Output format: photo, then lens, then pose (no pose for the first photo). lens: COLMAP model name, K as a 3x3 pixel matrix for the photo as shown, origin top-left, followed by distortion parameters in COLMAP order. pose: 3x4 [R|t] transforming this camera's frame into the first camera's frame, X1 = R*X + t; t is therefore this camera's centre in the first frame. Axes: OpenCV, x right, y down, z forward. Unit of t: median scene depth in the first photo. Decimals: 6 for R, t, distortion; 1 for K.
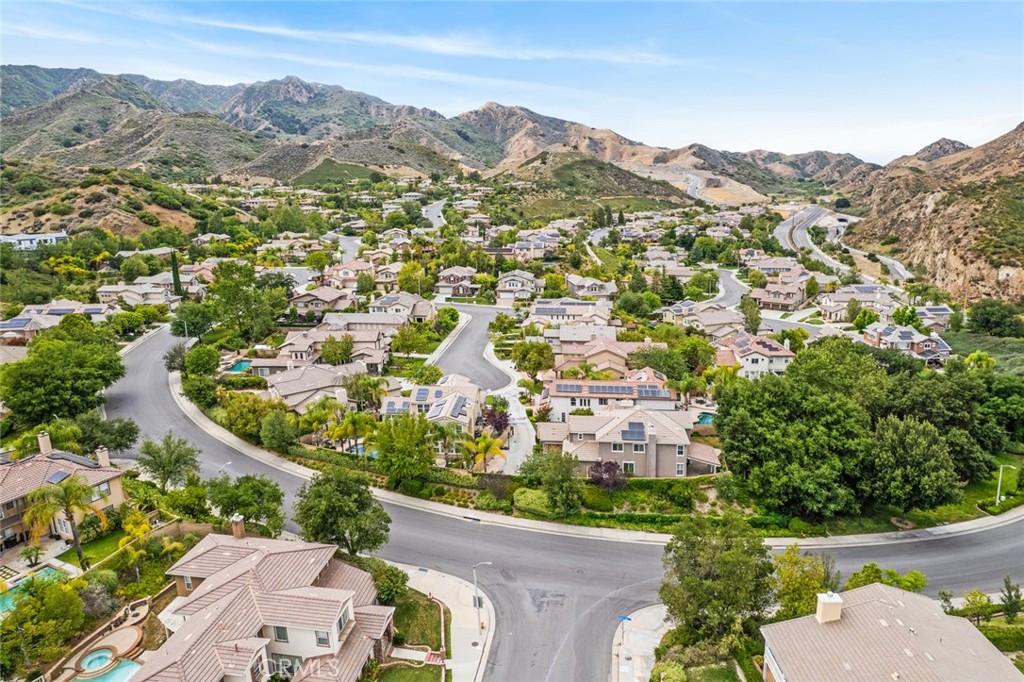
lens RADIAL K [[645.8, 0, 540.1], [0, 645.8, 328.2], [0, 0, 1]] dist [-0.087416, 0.081088]
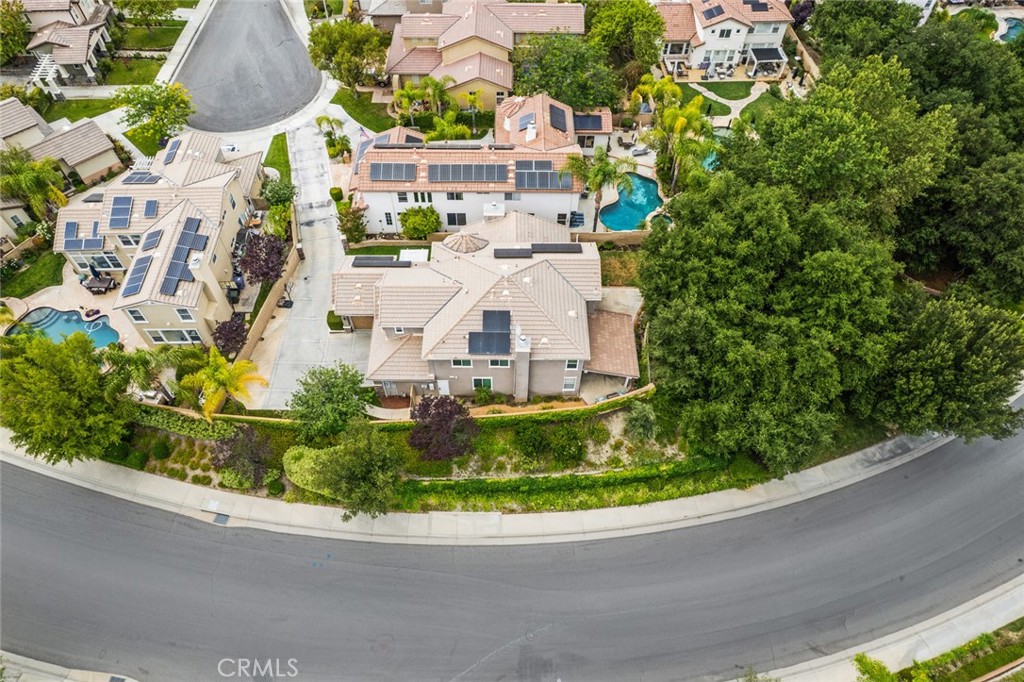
lens RADIAL K [[649.8, 0, 487.8], [0, 649.8, 340.6], [0, 0, 1]] dist [-0.077964, 0.083109]
pose [[0.998562, -0.035783, 0.039929, 0.123361], [0.000713, 0.753509, 0.657437, -0.207735], [-0.053612, -0.656463, 0.752450, 0.593001]]
